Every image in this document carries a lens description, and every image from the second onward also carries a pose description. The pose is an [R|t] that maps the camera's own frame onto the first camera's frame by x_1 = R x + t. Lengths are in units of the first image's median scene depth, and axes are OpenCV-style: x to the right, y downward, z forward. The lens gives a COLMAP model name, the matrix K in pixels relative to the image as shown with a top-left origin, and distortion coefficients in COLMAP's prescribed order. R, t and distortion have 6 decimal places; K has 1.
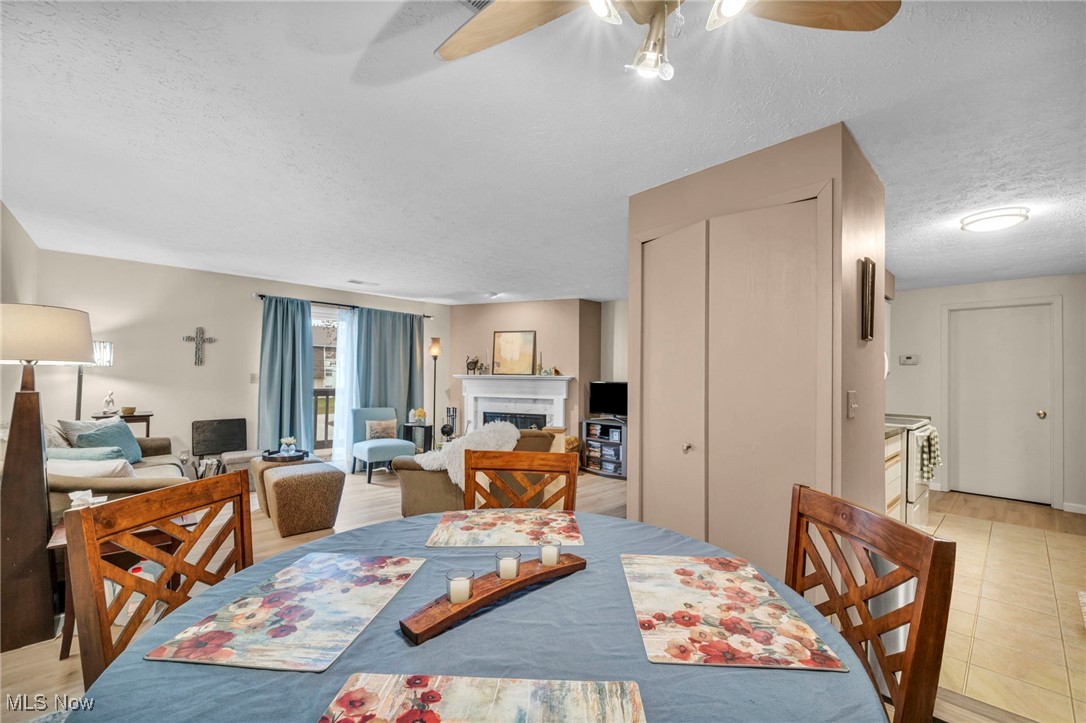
lens RADIAL K [[444.8, 0, 544.0], [0, 444.8, 371.1], [0, 0, 1]] dist [0.000590, 0.000139]
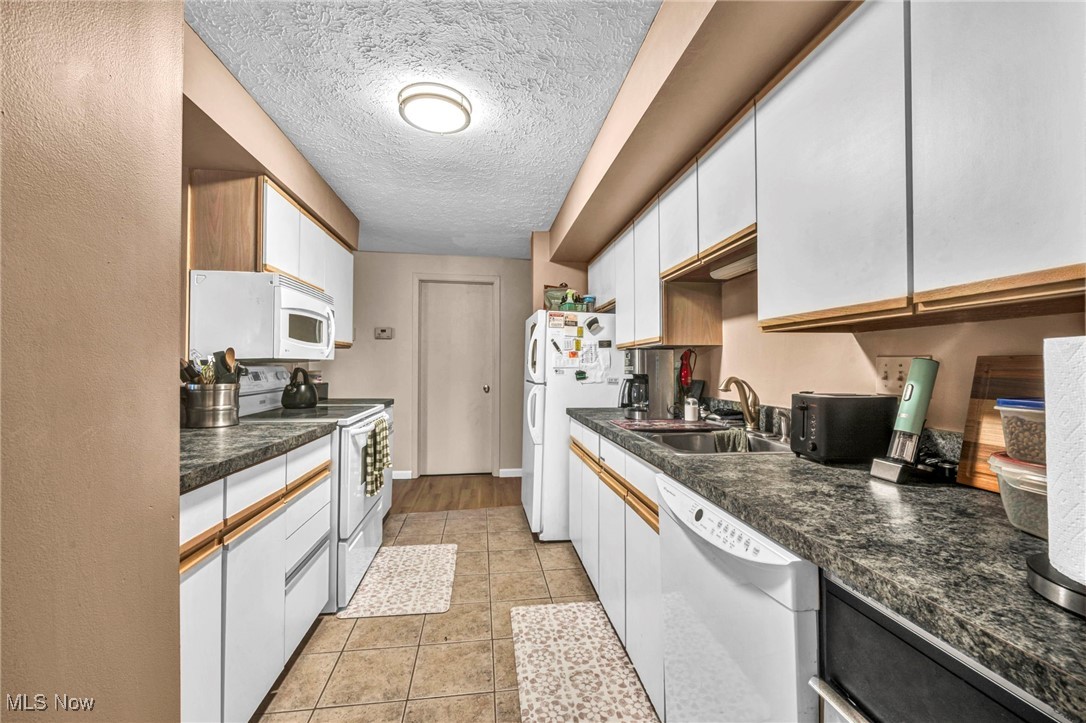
lens RADIAL K [[444.8, 0, 544.0], [0, 444.8, 371.1], [0, 0, 1]] dist [0.000590, 0.000139]
pose [[0.571633, -0.020193, 0.820261, 0.322278], [-0.008148, 0.999508, 0.030284, 0.022103], [-0.820469, -0.023995, 0.571187, 0.278871]]
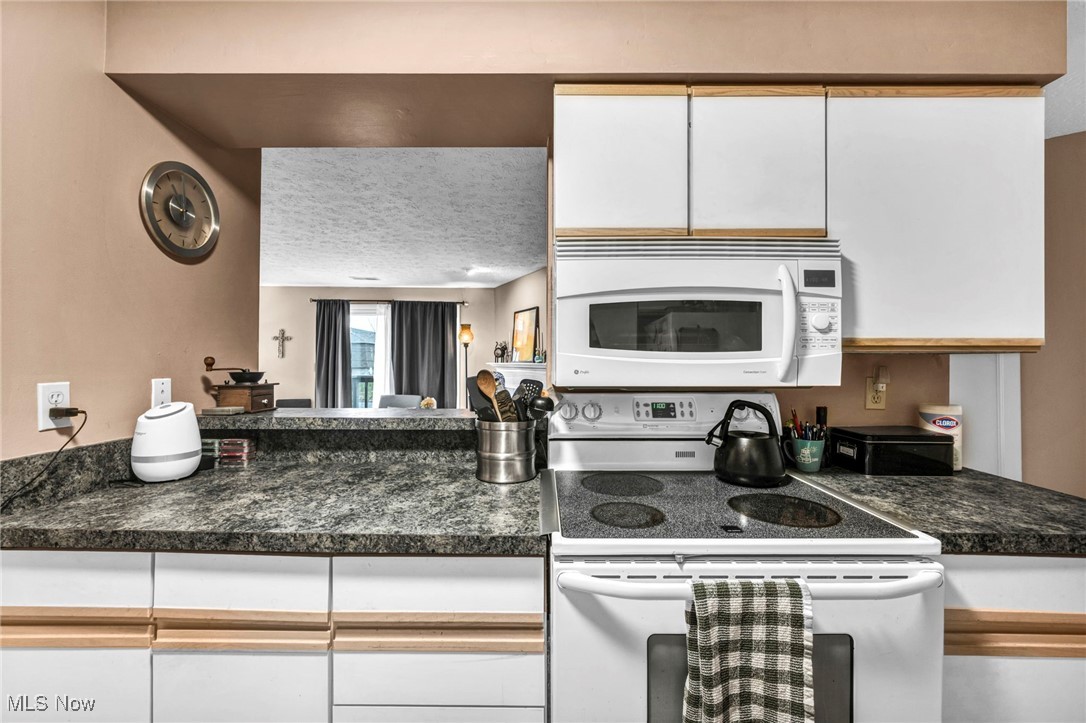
lens RADIAL K [[438.8, 0, 543.0], [0, 438.8, 361.5], [0, 0, 1]] dist [-0.000621, 0.000077]
pose [[0.733197, -0.014384, -0.679864, 0.586730], [0.014963, 0.999875, -0.005019, 0.014673], [0.679852, -0.006493, 0.733321, 0.476762]]
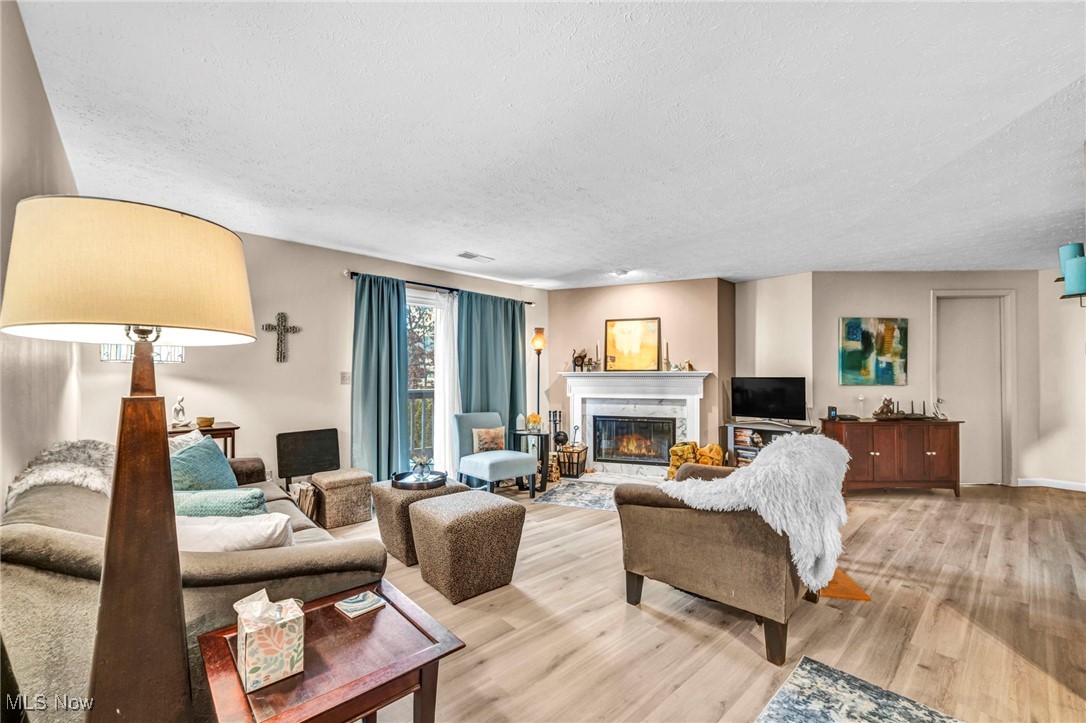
lens RADIAL K [[442.3, 0, 545.5], [0, 442.3, 375.5], [0, 0, 1]] dist [0.001247, 0.000226]
pose [[0.999915, -0.012941, 0.001538, -0.265006], [0.012929, 0.999888, 0.007524, 0.009357], [-0.001635, -0.007503, 0.999971, 0.189249]]
